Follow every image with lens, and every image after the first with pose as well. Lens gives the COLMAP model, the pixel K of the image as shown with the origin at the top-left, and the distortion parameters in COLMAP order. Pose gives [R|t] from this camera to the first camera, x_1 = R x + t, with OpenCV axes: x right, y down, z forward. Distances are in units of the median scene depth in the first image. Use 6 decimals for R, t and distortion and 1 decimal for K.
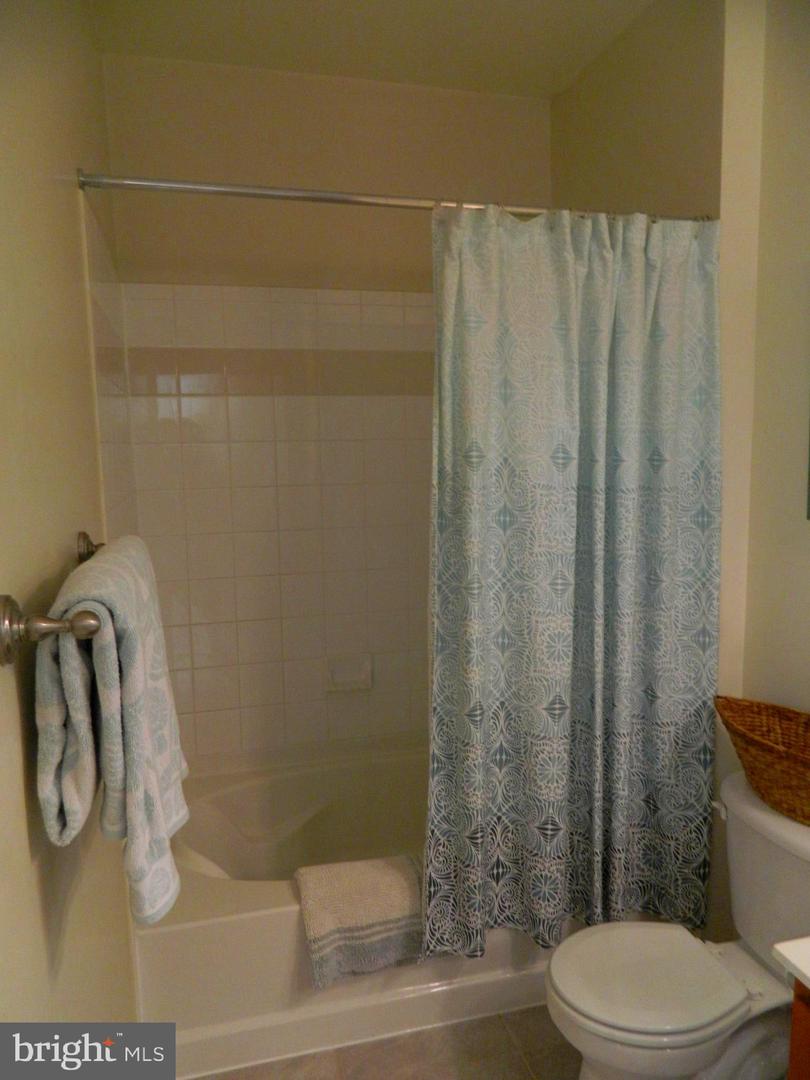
lens RADIAL K [[794.4, 0, 411.1], [0, 794.4, 537.9], [0, 0, 1]] dist [-0.015139, 0.028521]
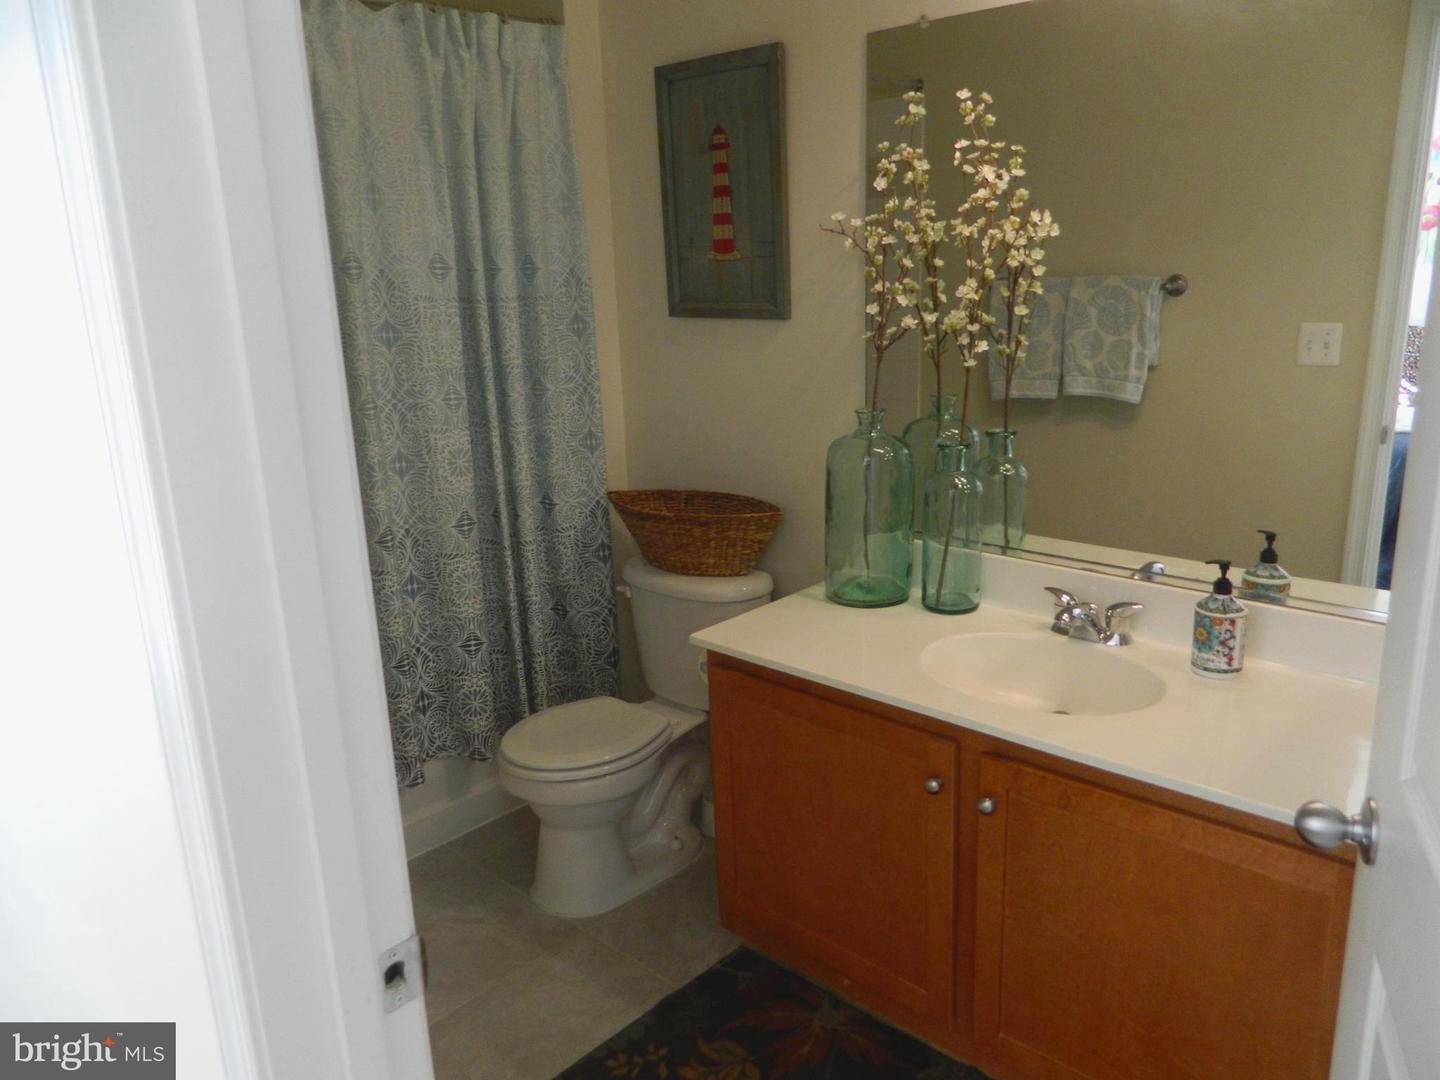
lens RADIAL K [[1059.2, 0, 716.2], [0, 1059.2, 539.6], [0, 0, 1]] dist [-0.015139, 0.028521]
pose [[0.856837, -0.152887, 0.492398, -0.205315], [0.092282, 0.985078, 0.145279, 0.068943], [-0.507262, -0.079041, 0.858160, -0.306280]]
